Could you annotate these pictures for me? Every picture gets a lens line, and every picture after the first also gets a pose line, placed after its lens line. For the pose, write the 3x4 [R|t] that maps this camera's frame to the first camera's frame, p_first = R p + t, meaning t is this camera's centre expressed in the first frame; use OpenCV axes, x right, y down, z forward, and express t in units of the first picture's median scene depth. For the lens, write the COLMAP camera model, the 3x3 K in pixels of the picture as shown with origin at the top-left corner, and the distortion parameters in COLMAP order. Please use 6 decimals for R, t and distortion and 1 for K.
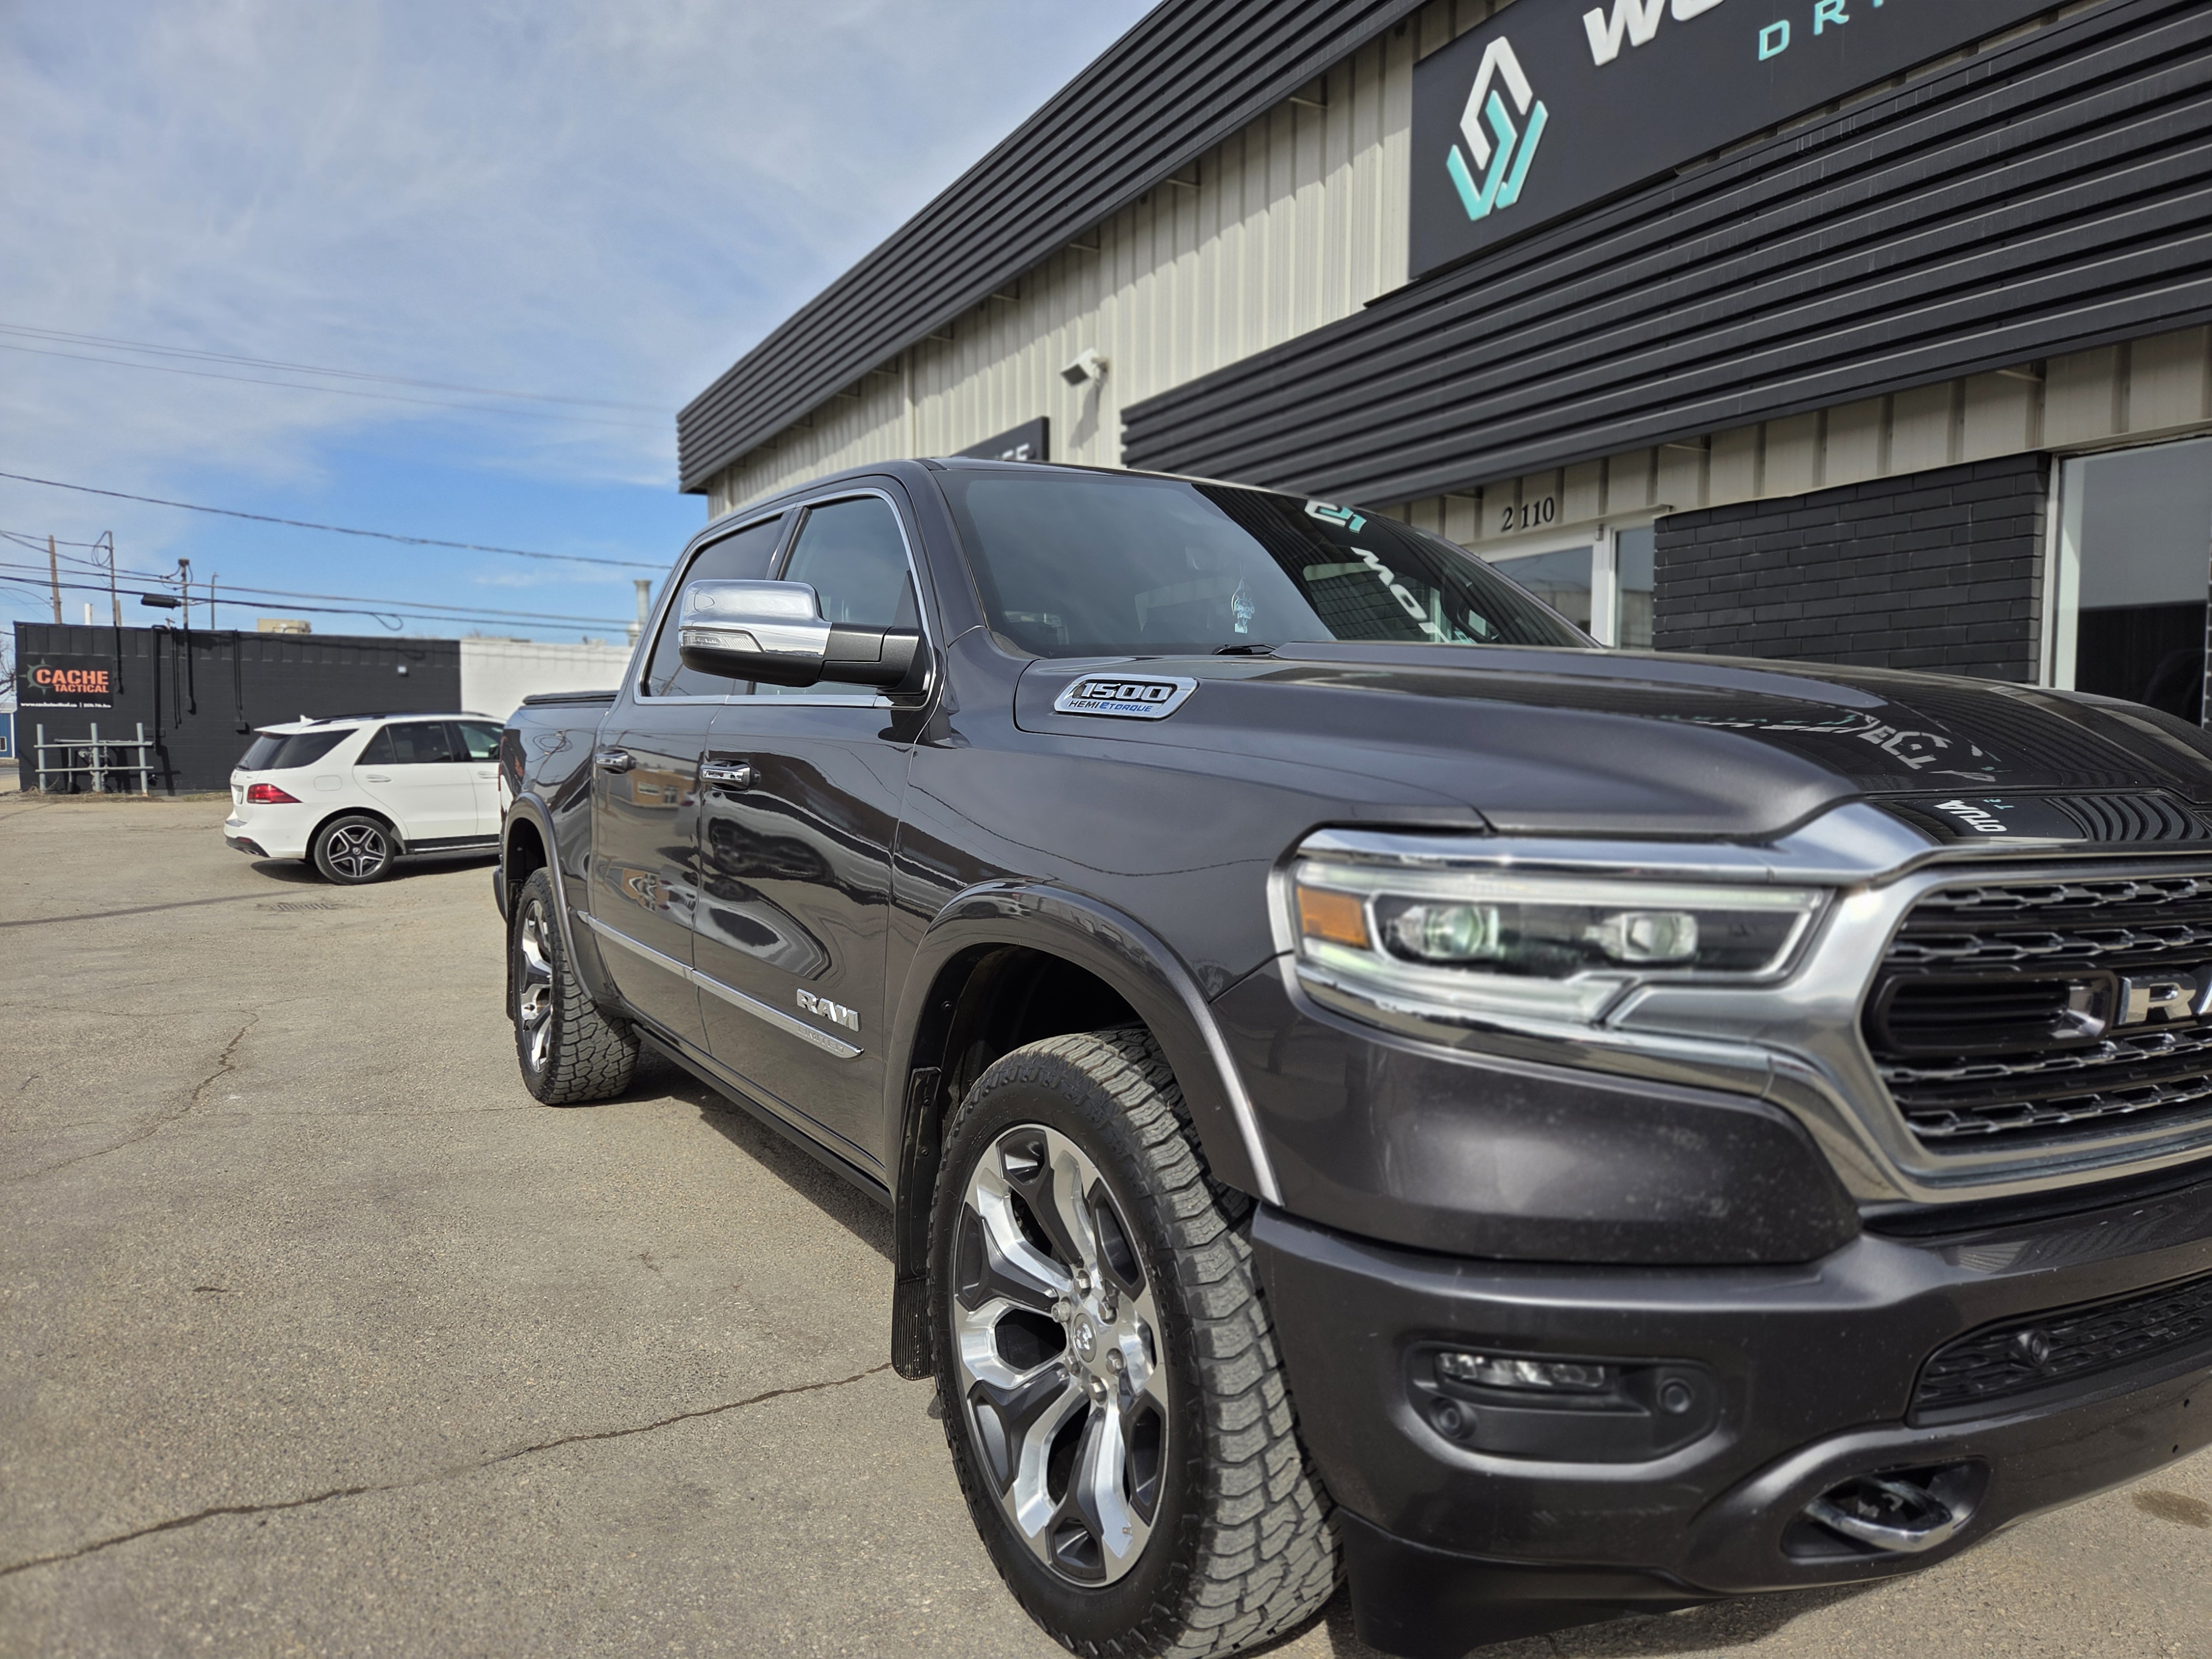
lens RADIAL K [[1468.0, 0, 1106.0], [0, 1468.0, 829.5], [0, 0, 1]] dist [0.055247, -0.048085]
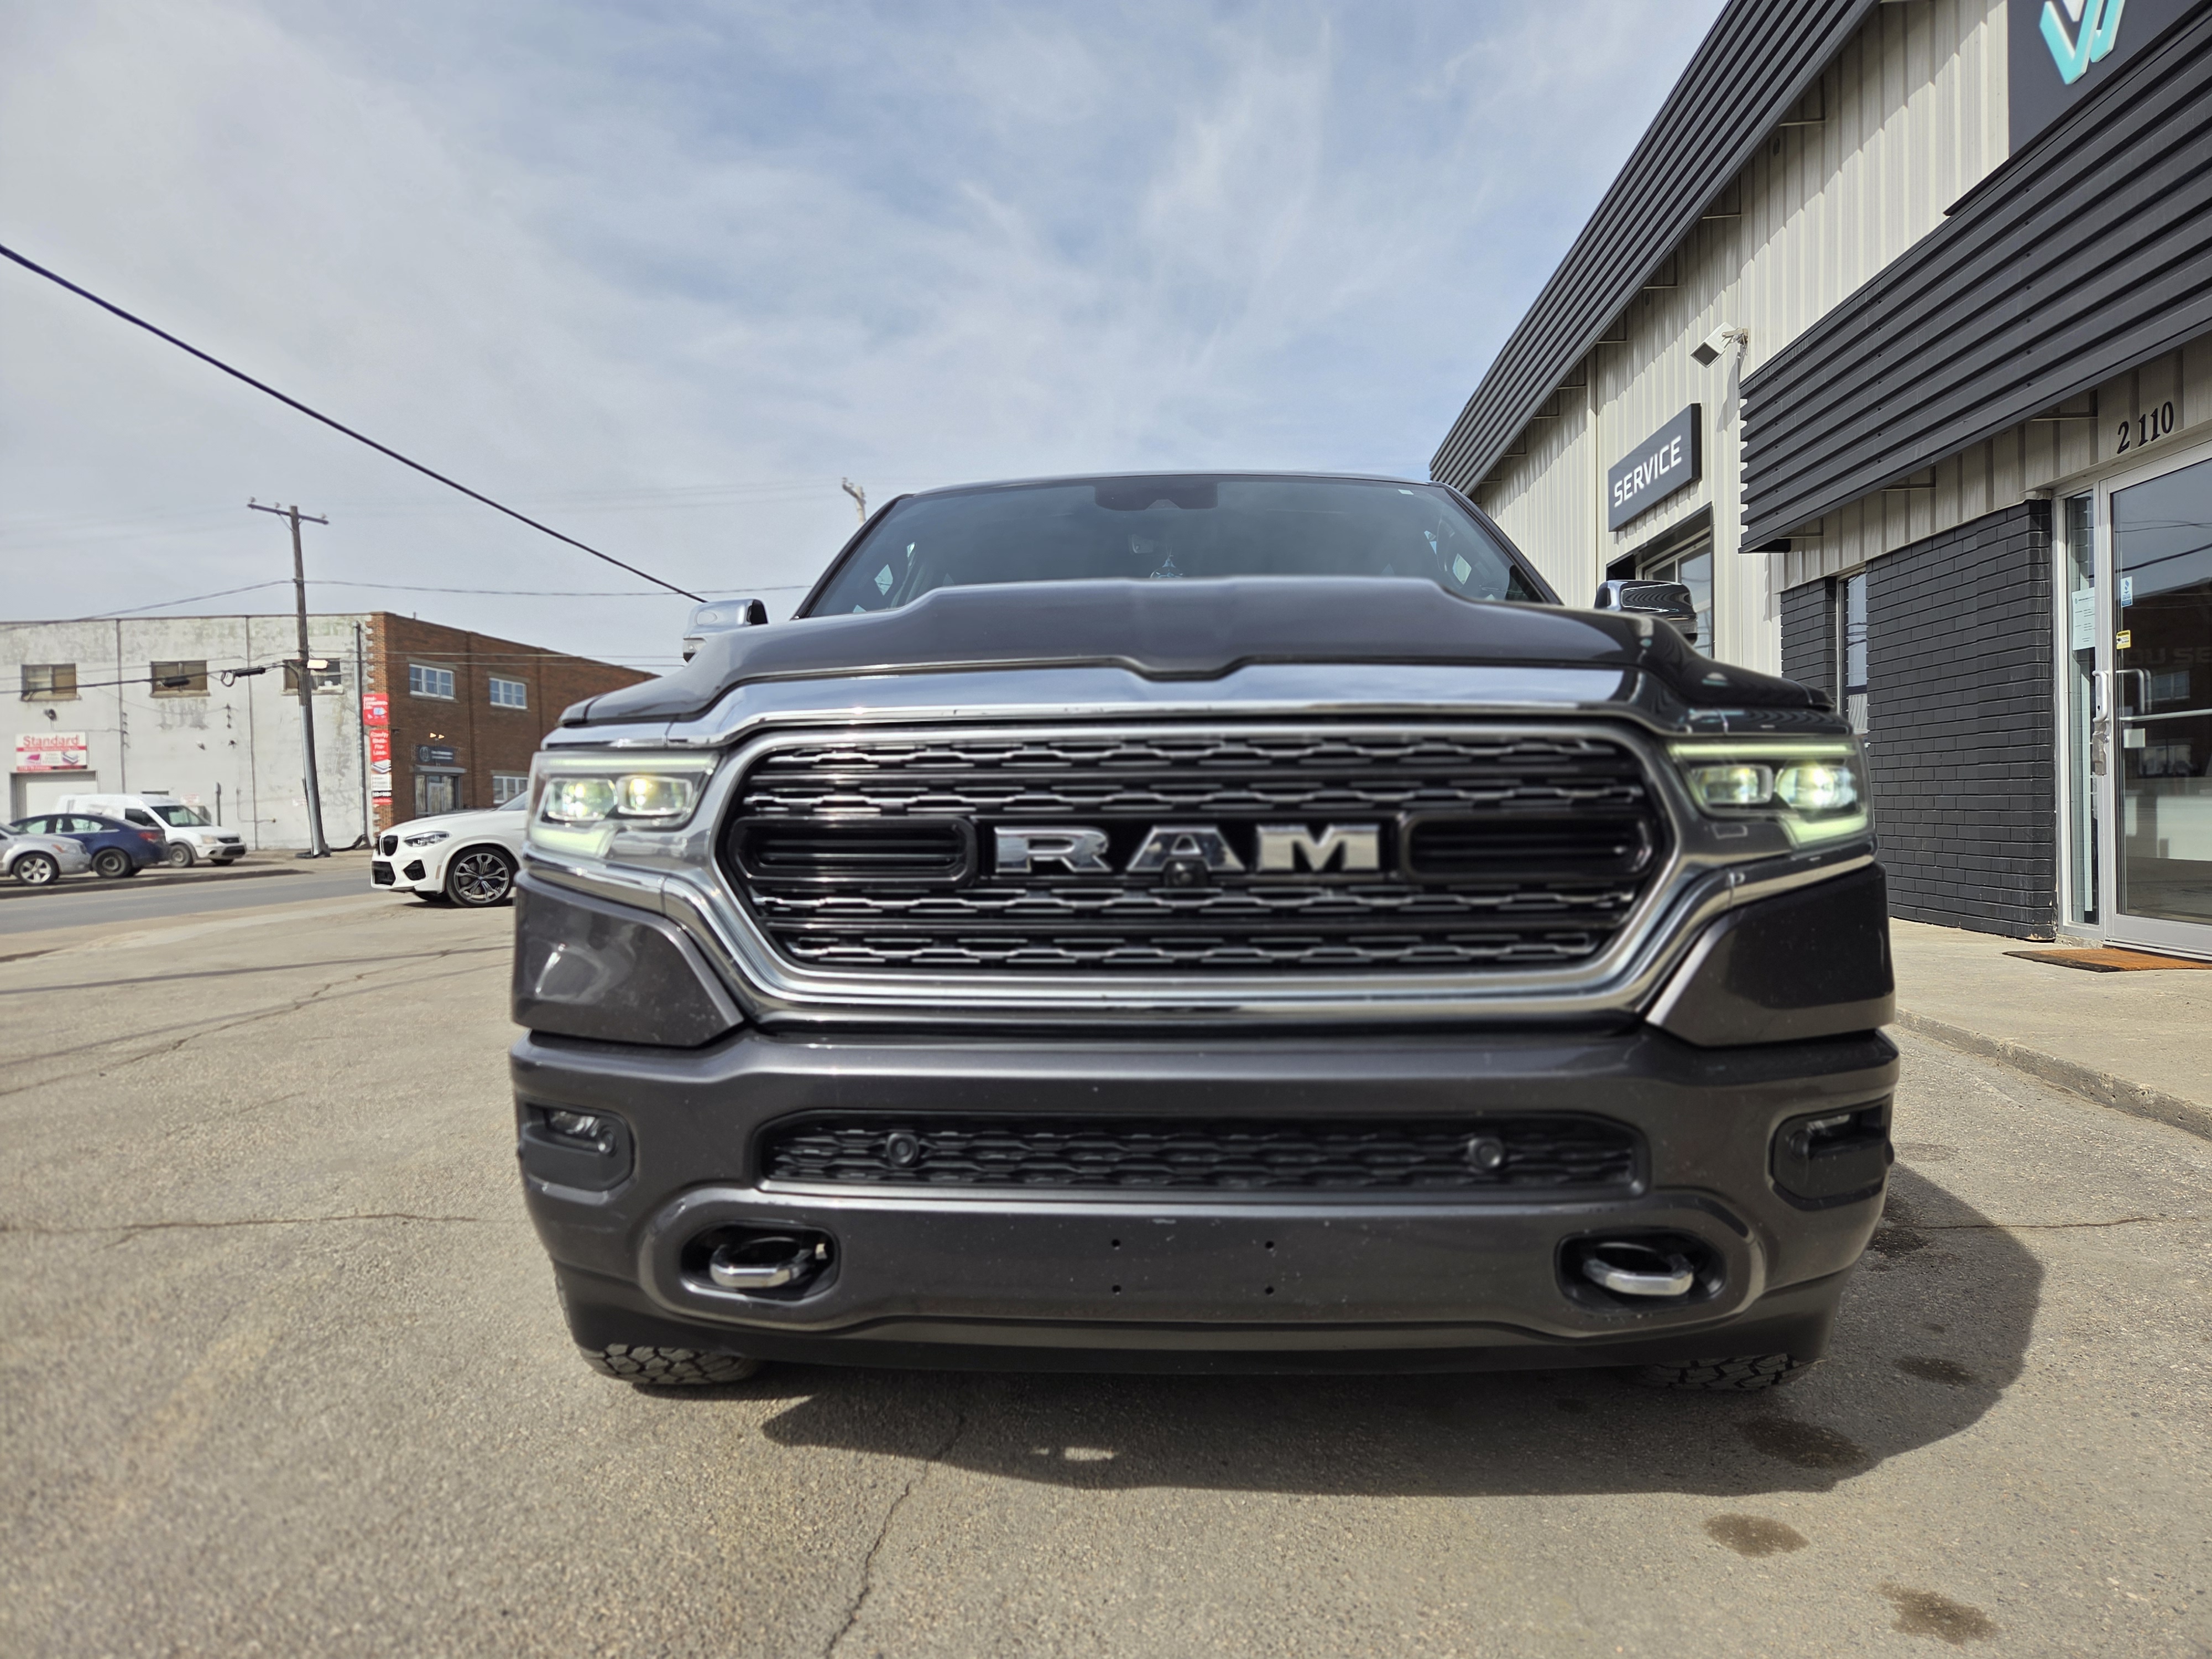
lens RADIAL K [[1468.0, 0, 1106.0], [0, 1468.0, 829.5], [0, 0, 1]] dist [0.055247, -0.048085]
pose [[0.830987, -0.011874, -0.556165, 0.252500], [-0.003212, 0.999653, -0.026141, 0.024154], [0.556282, 0.023509, 0.830661, 0.027529]]
